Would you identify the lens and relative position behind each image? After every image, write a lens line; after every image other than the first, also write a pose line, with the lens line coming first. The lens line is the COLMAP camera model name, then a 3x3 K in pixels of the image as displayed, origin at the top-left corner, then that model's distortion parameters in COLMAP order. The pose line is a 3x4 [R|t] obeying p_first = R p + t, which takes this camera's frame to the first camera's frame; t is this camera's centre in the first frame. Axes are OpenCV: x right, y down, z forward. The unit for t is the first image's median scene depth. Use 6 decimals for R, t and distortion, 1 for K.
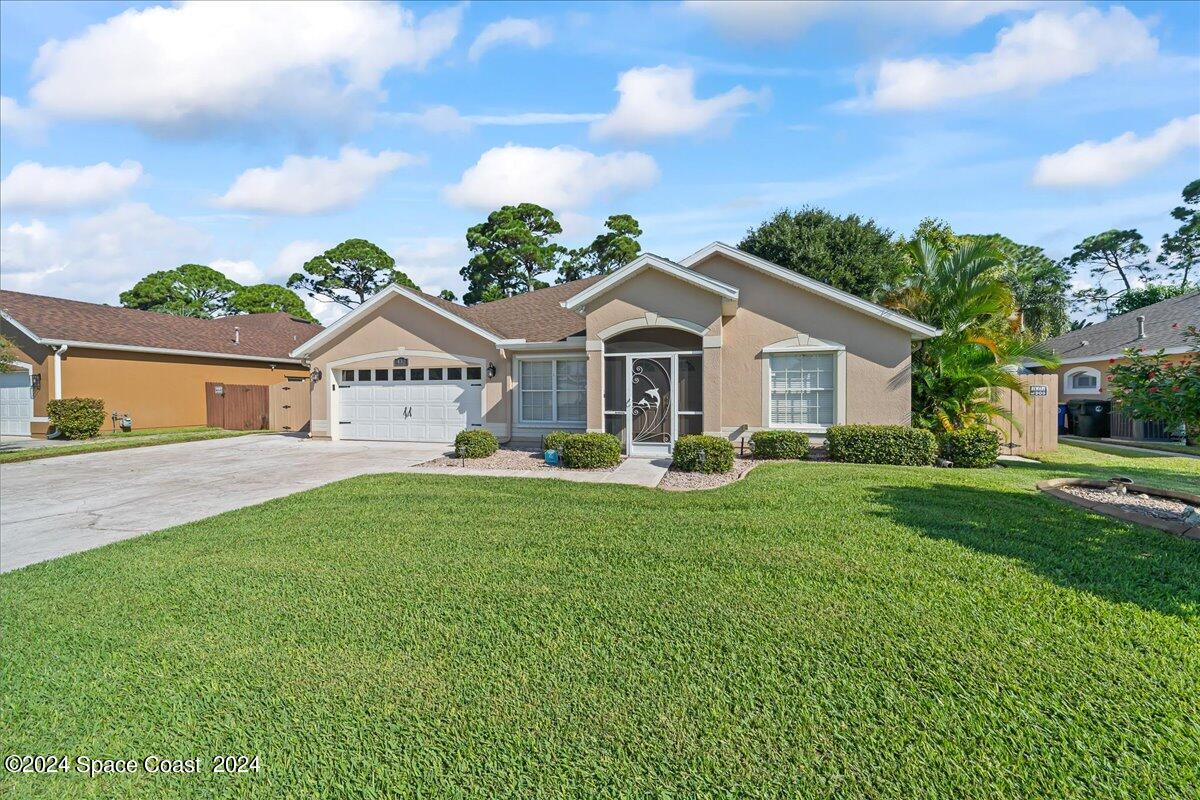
lens RADIAL K [[443.8, 0, 603.3], [0, 443.8, 399.7], [0, 0, 1]] dist [-0.001595, -0.000308]
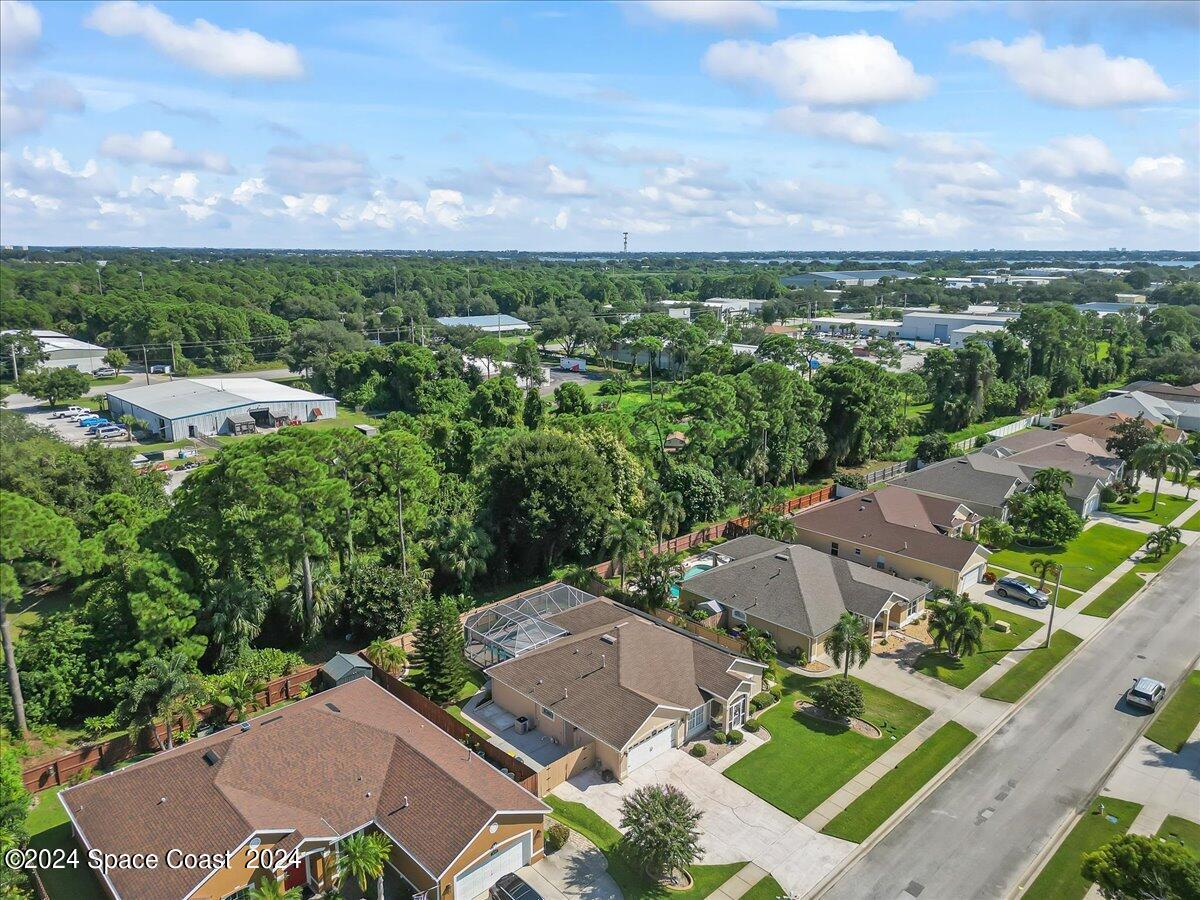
lens RADIAL K [[837.7, 0, 591.0], [0, 837.7, 446.8], [0, 0, 1]] dist [0.083485, -0.142098]
pose [[0.517824, -0.197034, 0.832488, -5.392286], [0.006461, 0.973989, 0.226505, -3.427410], [-0.855463, -0.111911, 0.505628, -1.116623]]
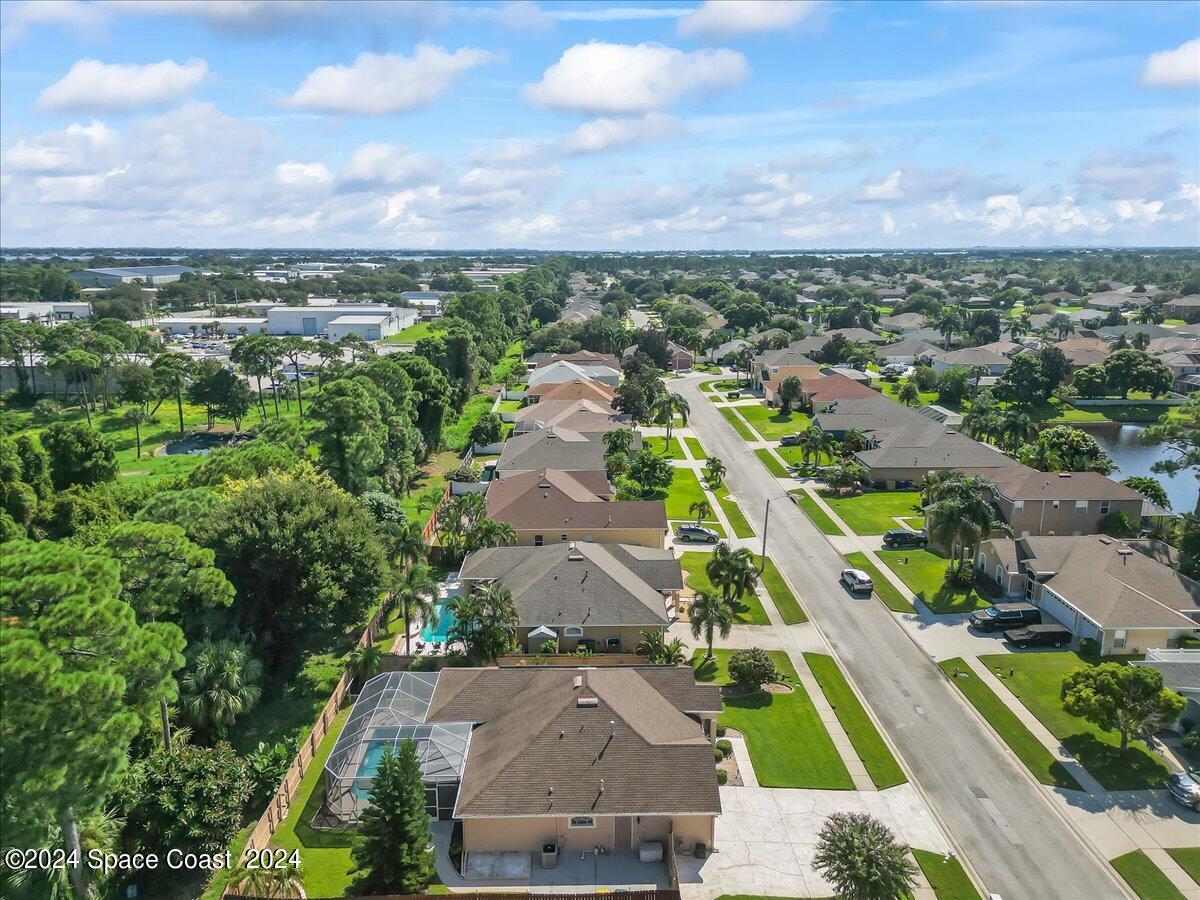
lens RADIAL K [[838.8, 0, 595.1], [0, 838.8, 450.5], [0, 0, 1]] dist [0.063729, -0.067061]
pose [[-0.283920, -0.228429, 0.931241, -4.768257], [0.008243, 0.970591, 0.240594, -3.310934], [-0.958813, 0.075985, -0.273687, 3.214463]]
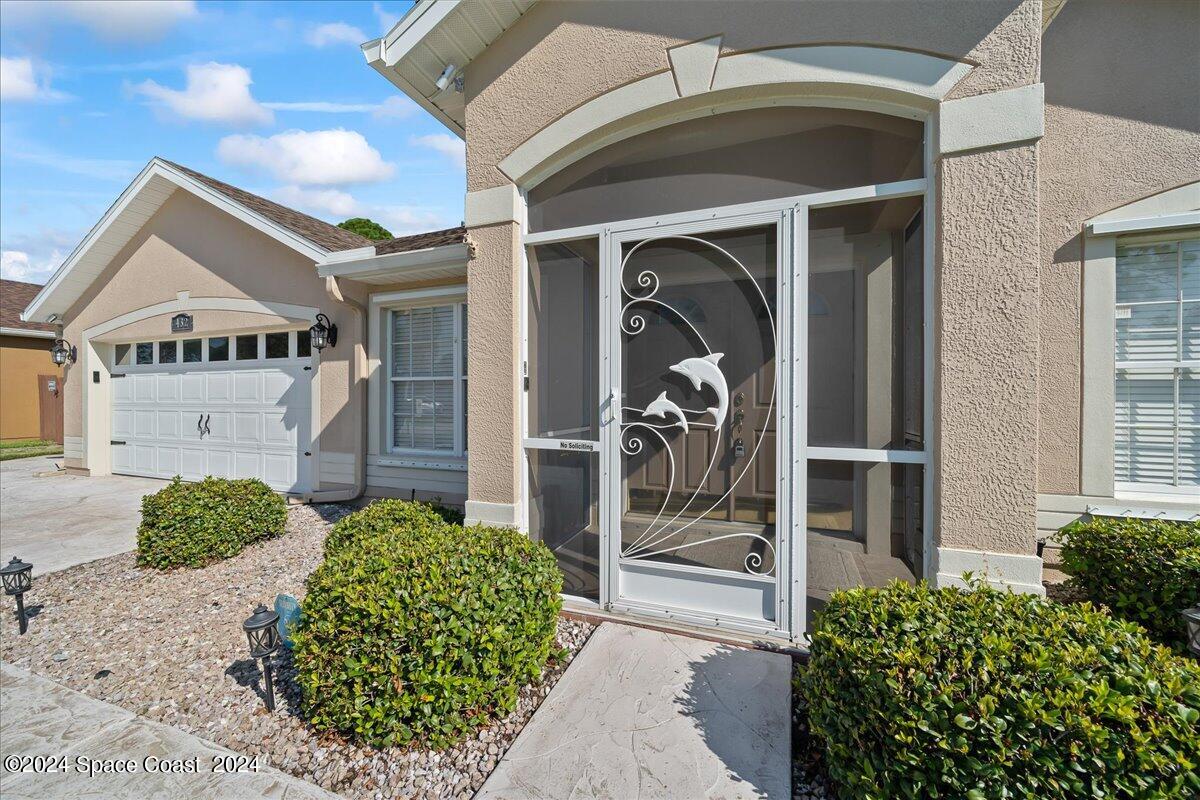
lens RADIAL K [[451.9, 0, 612.8], [0, 451.9, 403.0], [0, 0, 1]] dist [-0.000469, -0.000047]
pose [[0.996791, 0.004073, -0.079940, 0.078200], [-0.004306, 0.999987, -0.002743, 0.003839], [0.079927, 0.003079, 0.996796, 0.698739]]
